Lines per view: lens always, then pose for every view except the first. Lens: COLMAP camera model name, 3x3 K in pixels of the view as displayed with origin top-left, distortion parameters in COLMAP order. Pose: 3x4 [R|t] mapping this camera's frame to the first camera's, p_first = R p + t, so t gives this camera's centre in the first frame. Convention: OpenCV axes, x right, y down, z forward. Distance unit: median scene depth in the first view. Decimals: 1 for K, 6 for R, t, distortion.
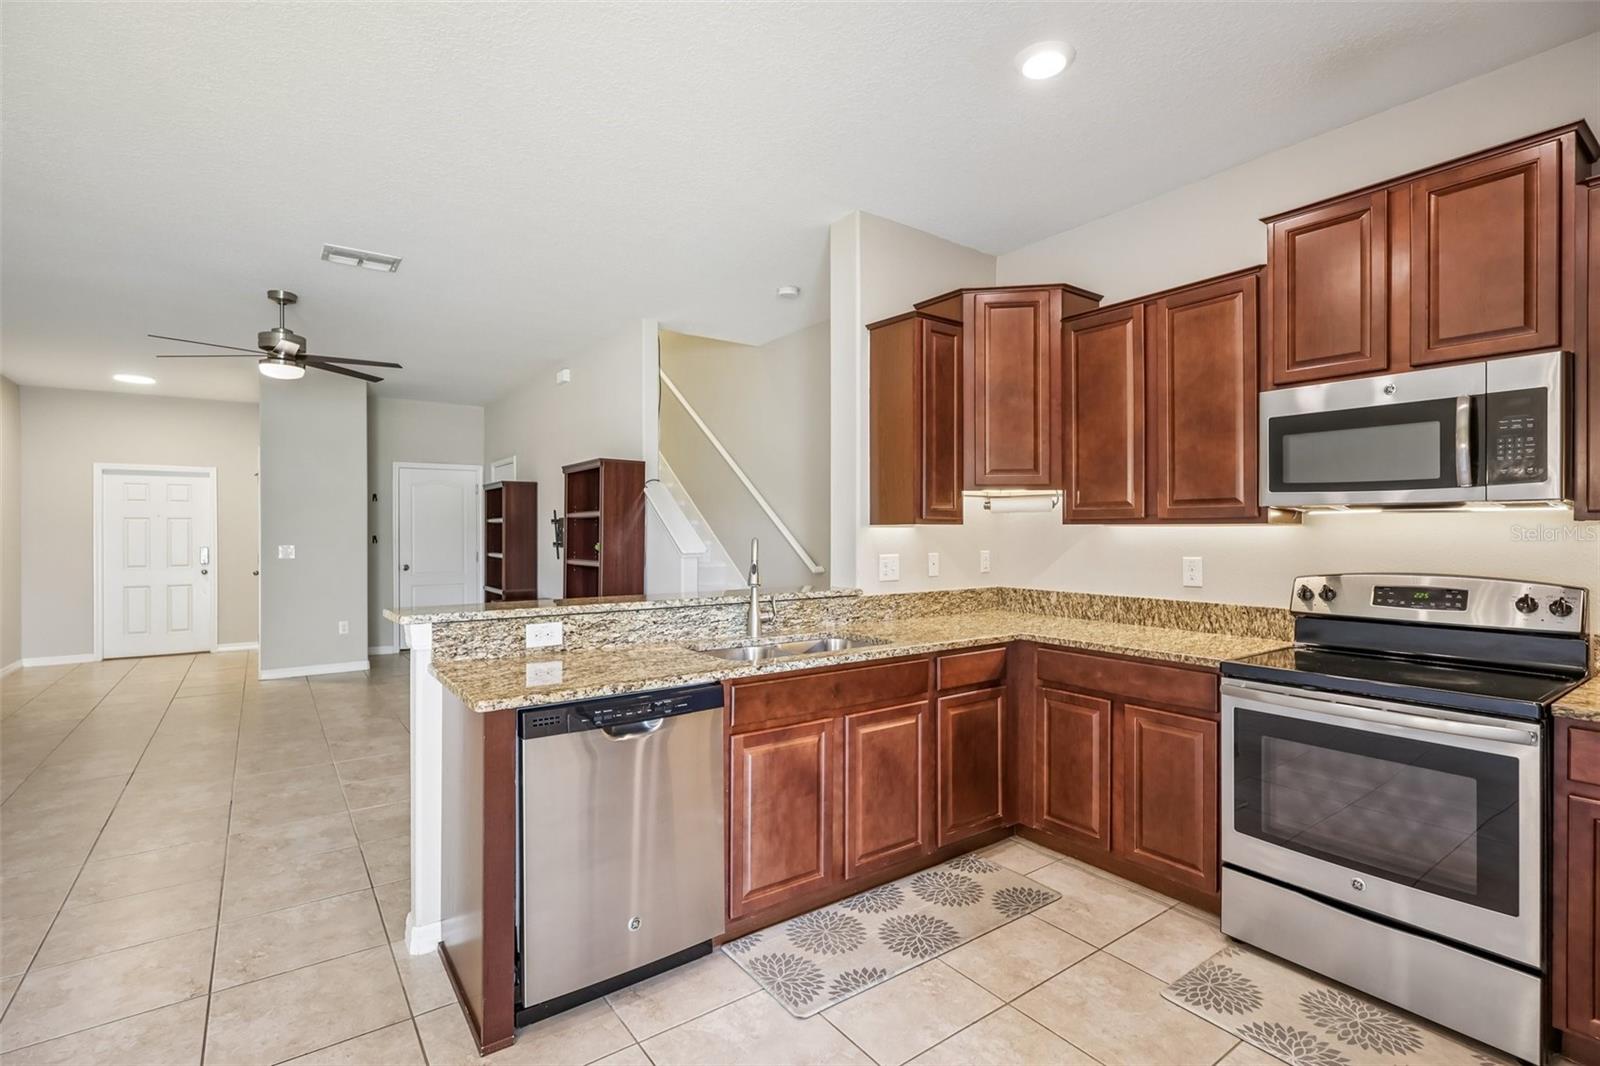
lens RADIAL K [[747.2, 0, 776.7], [0, 747.2, 534.3], [0, 0, 1]] dist [-0.002268, 0.000339]
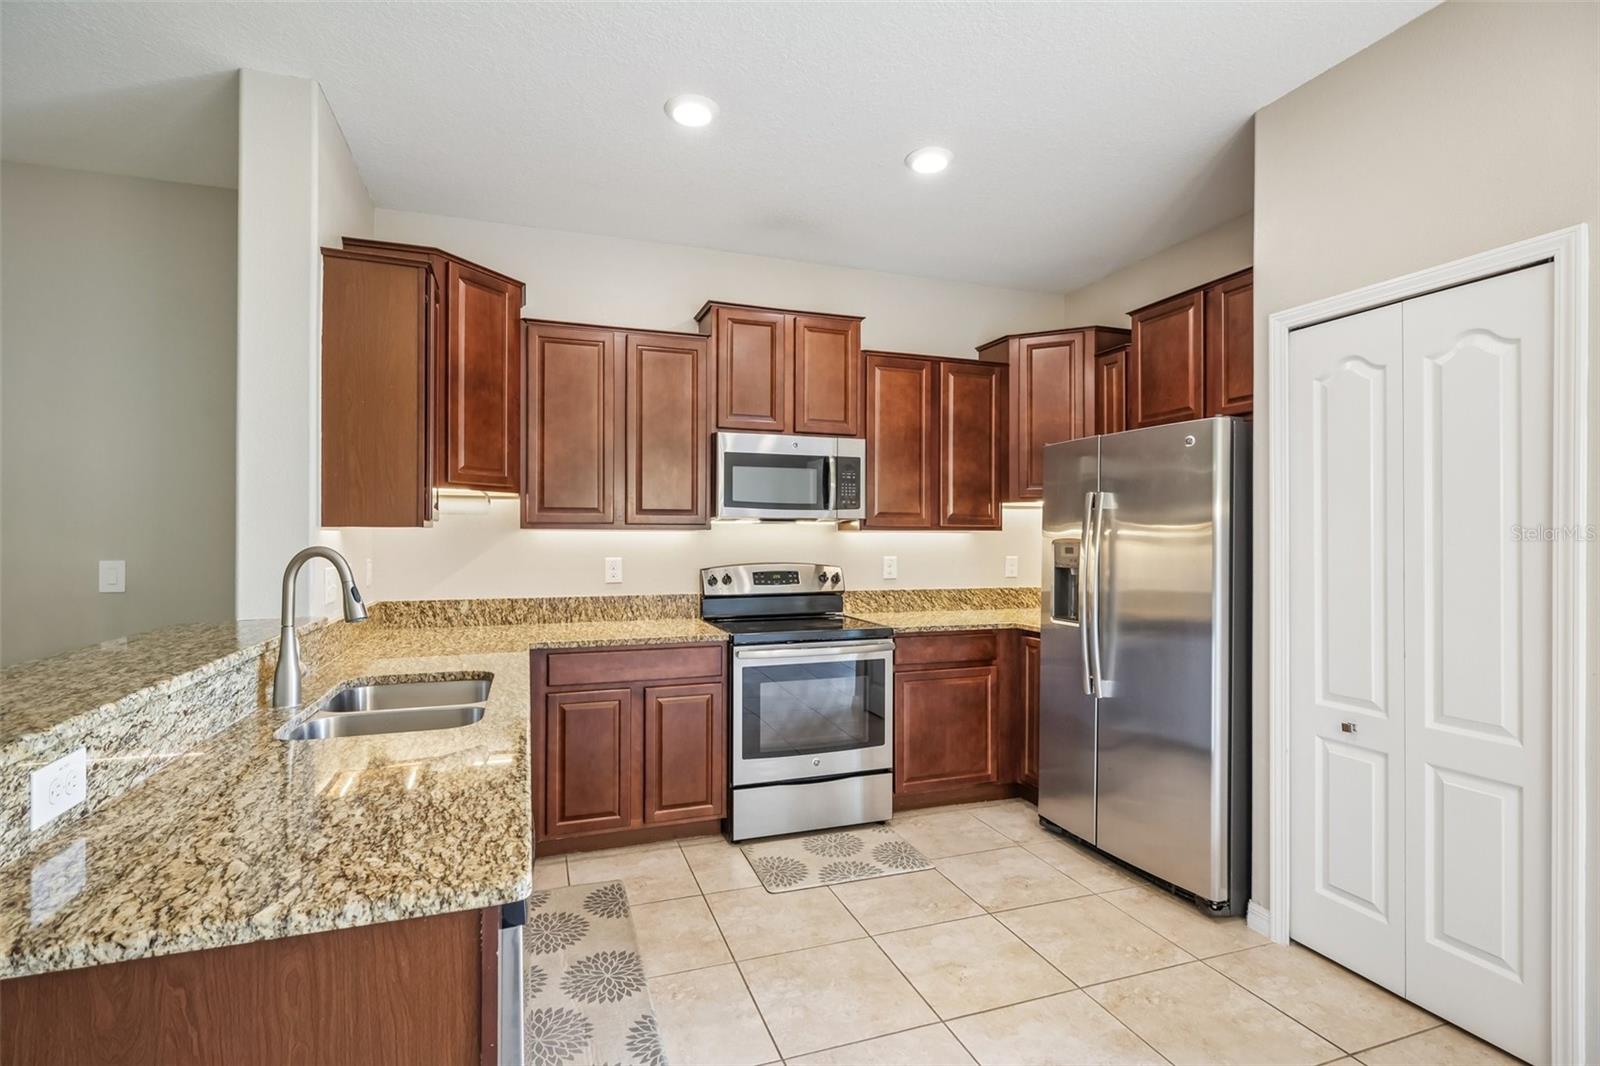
lens RADIAL K [[754.0, 0, 796.9], [0, 754.0, 534.6], [0, 0, 1]] dist [-0.000855, 0.000766]
pose [[0.267831, 0.000727, 0.963466, -0.549528], [0.002507, 0.999996, -0.001451, -0.003398], [-0.963463, 0.002804, 0.267828, 0.449662]]
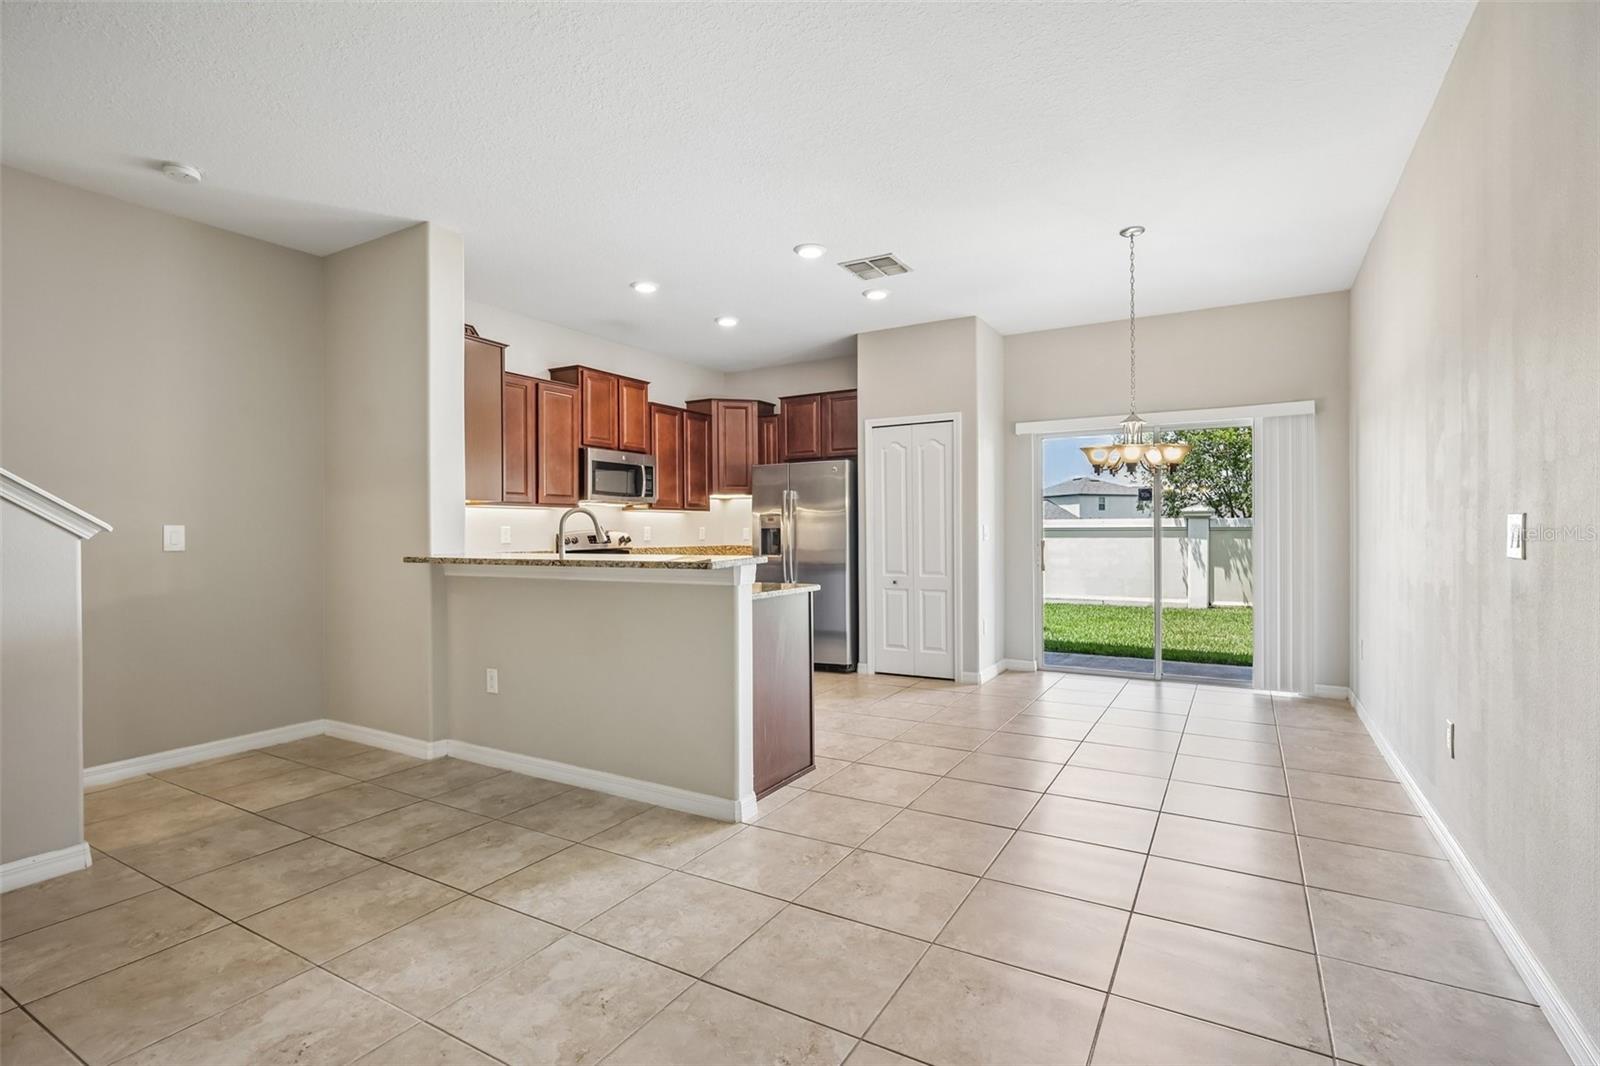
lens RADIAL K [[747.2, 0, 776.7], [0, 747.2, 534.3], [0, 0, 1]] dist [-0.002268, 0.000339]
pose [[-0.387439, 0.000108, 0.921895, -1.401762], [0.012545, 0.999908, 0.005155, 0.051509], [-0.921810, 0.013562, -0.387405, 1.199175]]
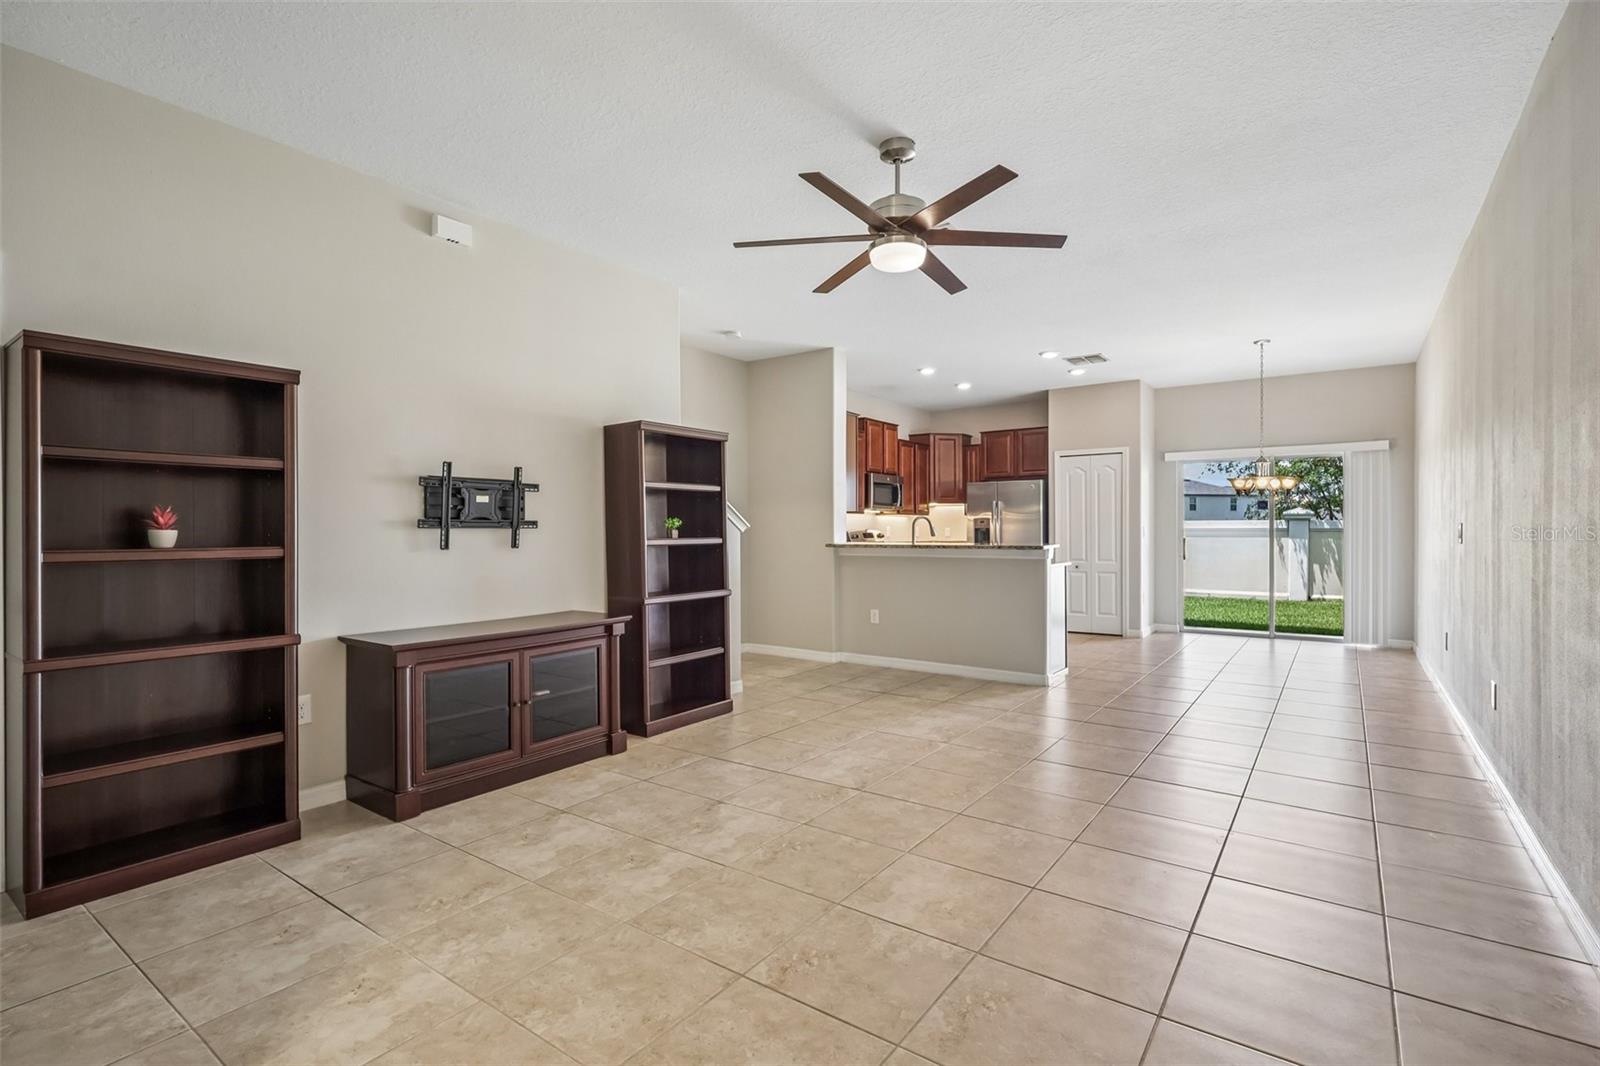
lens RADIAL K [[774.8, 0, 781.4], [0, 774.8, 531.7], [0, 0, 1]] dist [0.001012, 0.000747]
pose [[-0.321457, 0.001111, 0.946924, -2.134739], [0.008173, 0.999965, 0.001601, 0.047733], [-0.946889, 0.008253, -0.321455, 2.188193]]
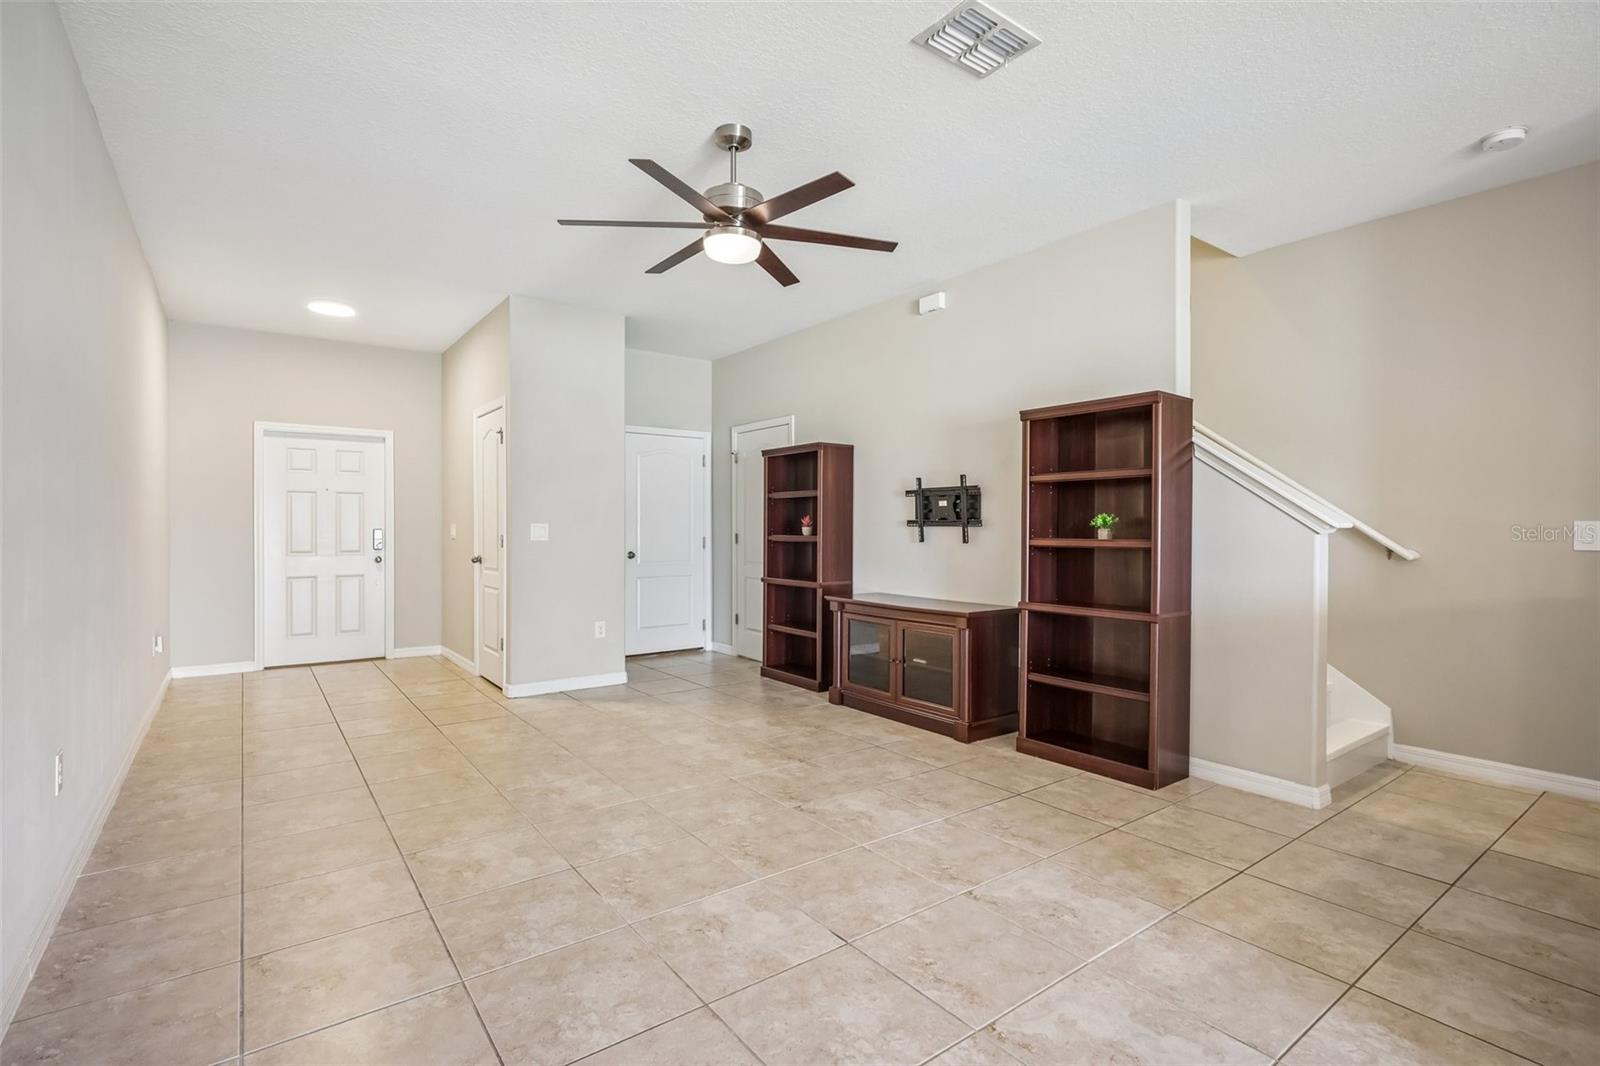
lens RADIAL K [[754.0, 0, 796.9], [0, 754.0, 534.6], [0, 0, 1]] dist [-0.000855, 0.000766]
pose [[0.999809, 0.004546, 0.019024, -1.004363], [-0.004645, 0.999976, 0.005187, 0.050448], [-0.019000, -0.005274, 0.999806, 0.530596]]
